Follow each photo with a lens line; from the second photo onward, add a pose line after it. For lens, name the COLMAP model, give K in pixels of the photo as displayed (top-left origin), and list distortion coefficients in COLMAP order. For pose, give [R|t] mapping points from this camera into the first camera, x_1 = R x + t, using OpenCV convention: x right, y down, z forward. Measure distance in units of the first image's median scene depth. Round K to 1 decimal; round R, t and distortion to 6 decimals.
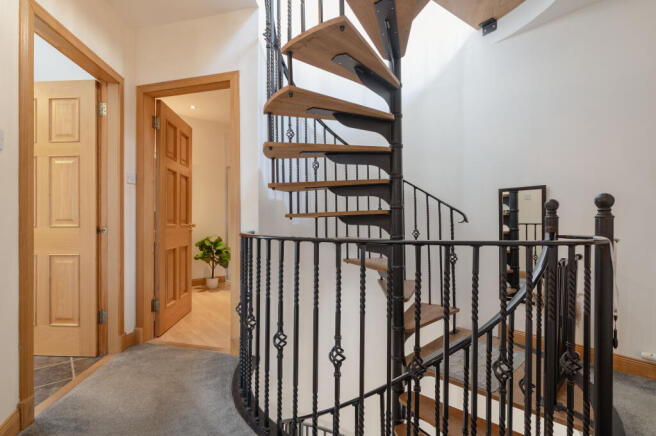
lens RADIAL K [[318.0, 0, 328.0], [0, 318.0, 217.8], [0, 0, 1]] dist [-0.006161, 0.001164]
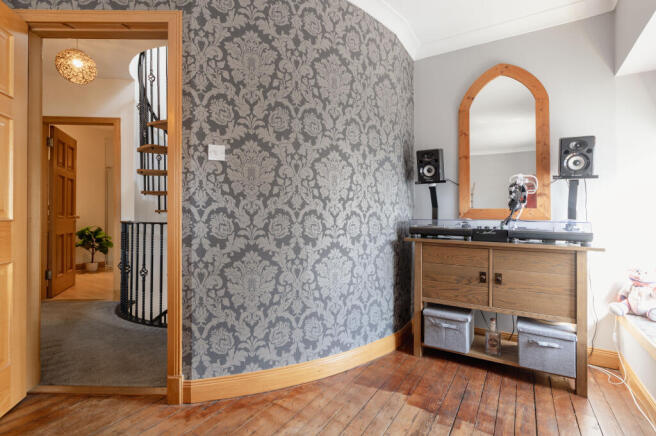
lens RADIAL K [[318.0, 0, 338.4], [0, 318.0, 217.6], [0, 0, 1]] dist [-0.006161, 0.001164]
pose [[0.944096, 0.008744, 0.329555, 0.191746], [-0.014405, 0.999788, 0.014739, -0.010525], [-0.329357, -0.018662, 0.944021, -0.720922]]
